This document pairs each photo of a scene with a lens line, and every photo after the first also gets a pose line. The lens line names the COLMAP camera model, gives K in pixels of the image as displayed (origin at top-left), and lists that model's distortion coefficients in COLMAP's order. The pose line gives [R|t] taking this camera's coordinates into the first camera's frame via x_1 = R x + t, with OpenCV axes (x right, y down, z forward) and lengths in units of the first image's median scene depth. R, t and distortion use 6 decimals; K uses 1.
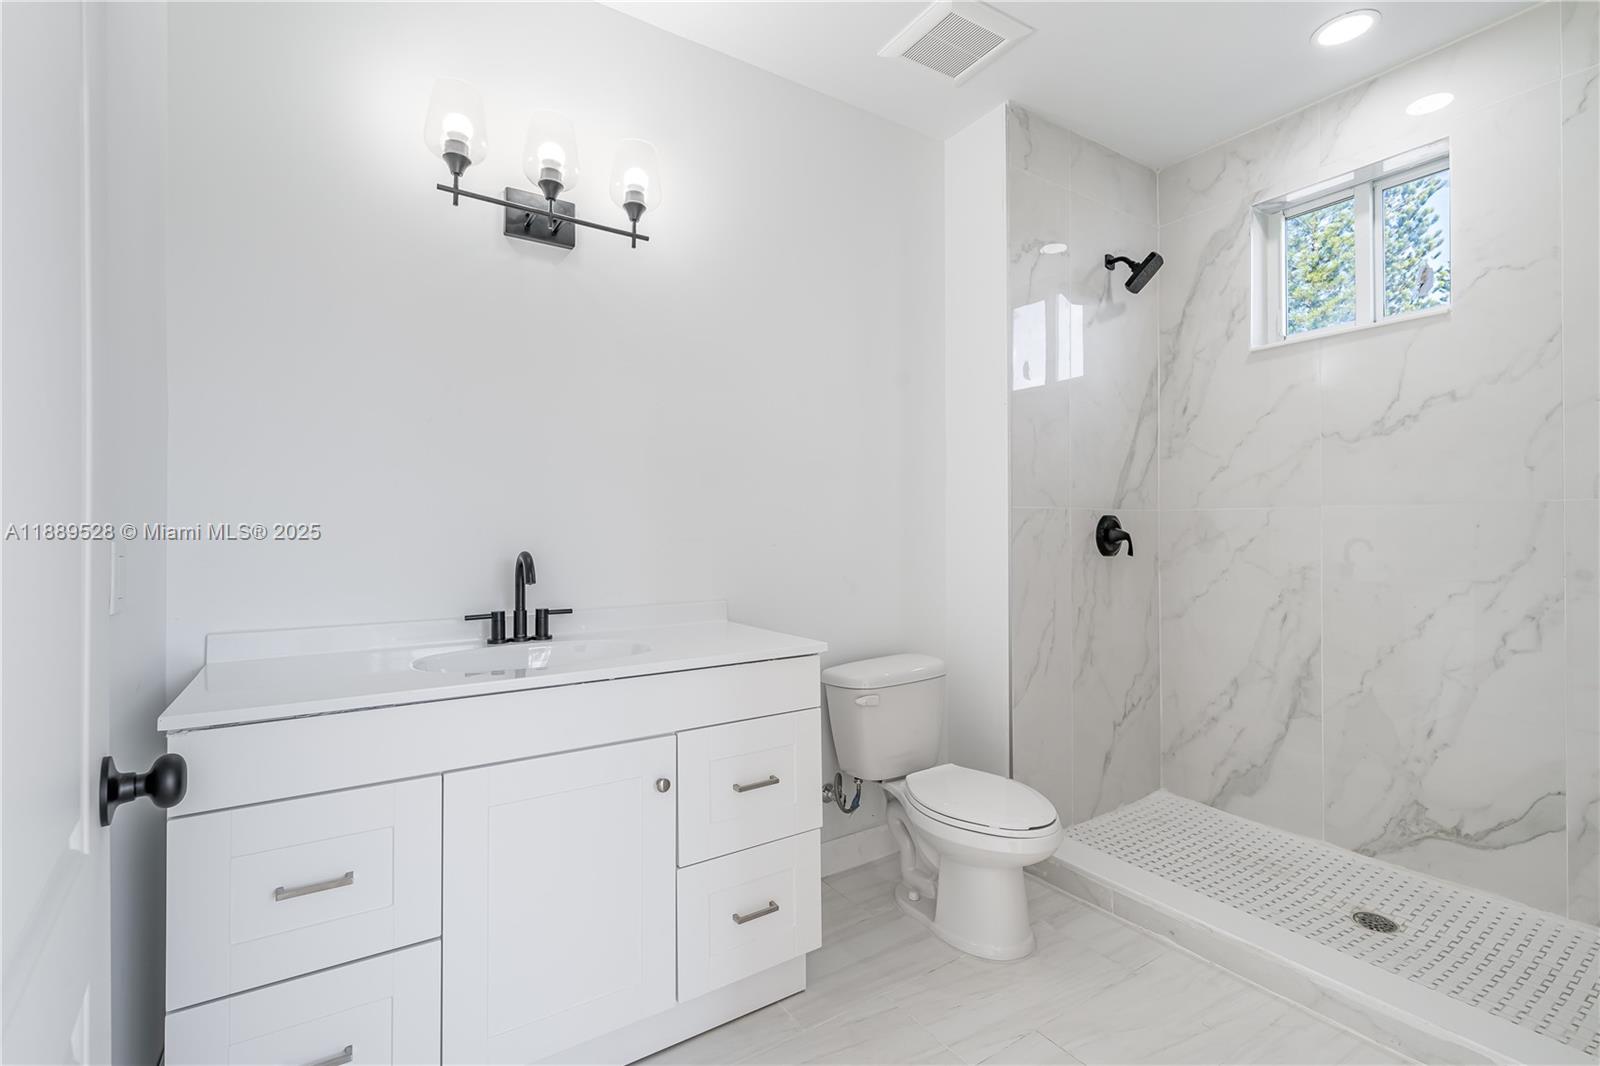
lens RADIAL K [[733.8, 0, 803.5], [0, 733.8, 546.9], [0, 0, 1]] dist [-0.004090, -0.001289]
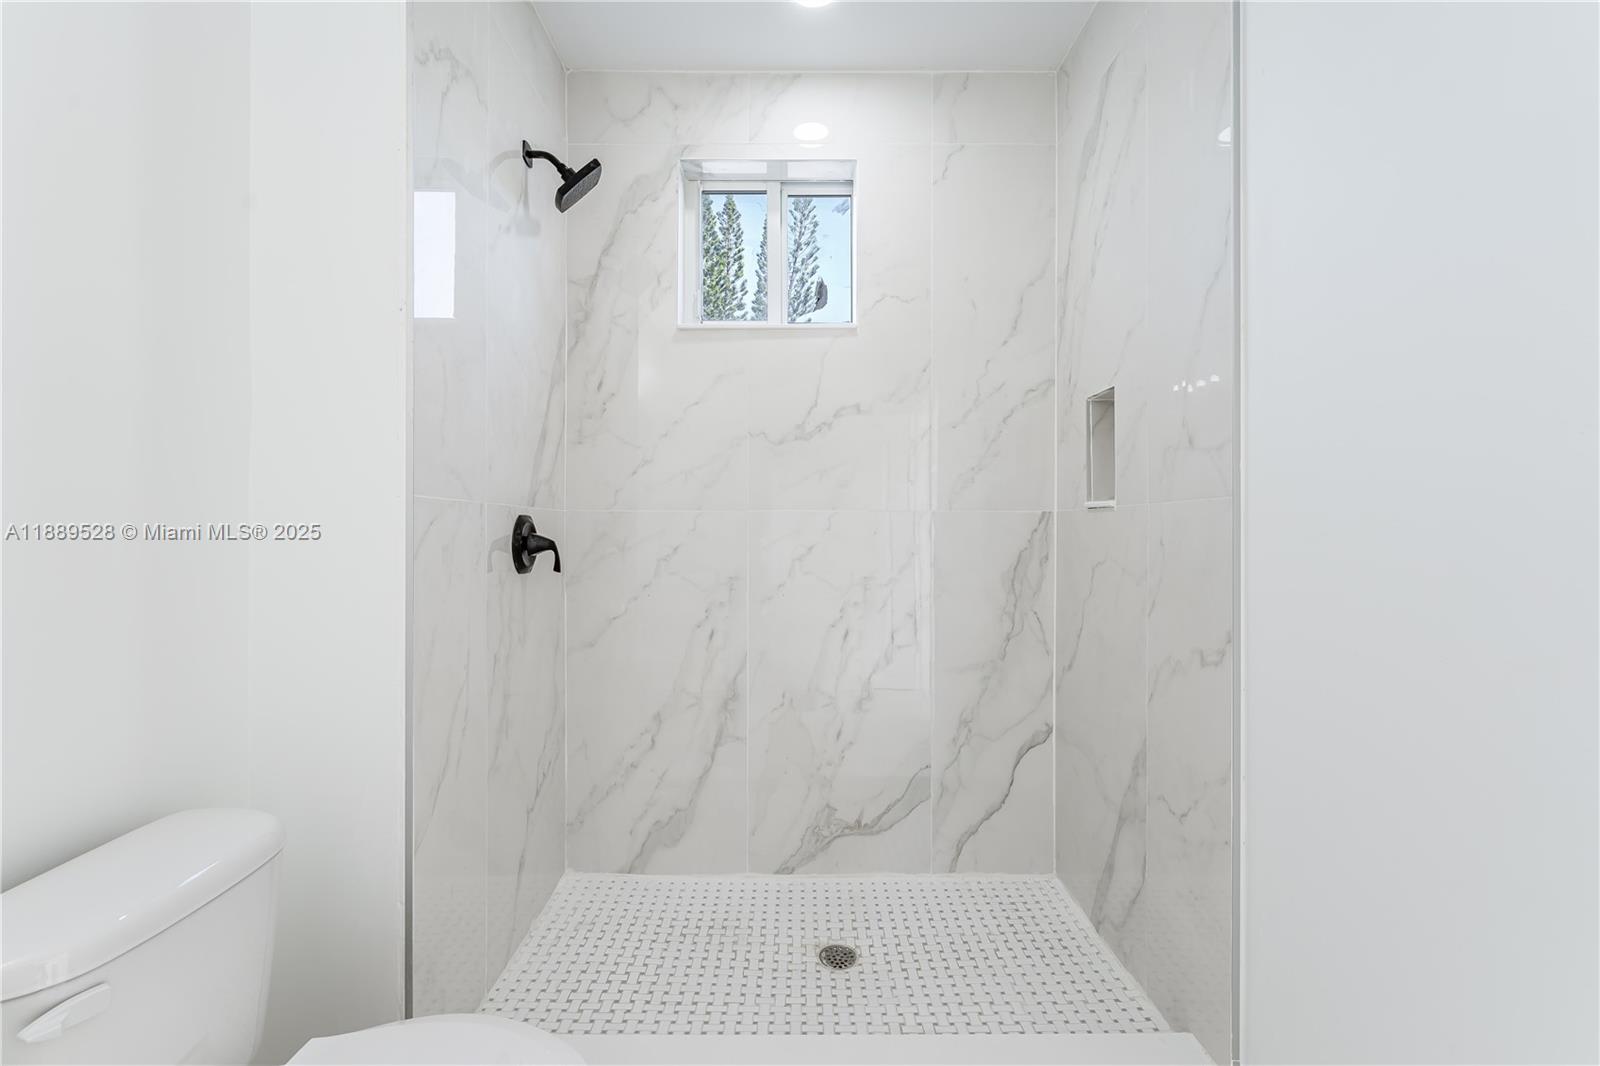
lens RADIAL K [[710.7, 0, 797.5], [0, 710.7, 530.6], [0, 0, 1]] dist [0.004022, -0.000062]
pose [[0.547337, 0.005788, 0.836892, -0.008900], [0.015790, 0.999727, -0.017241, -0.013302], [-0.836763, 0.022652, 0.547096, 0.436704]]
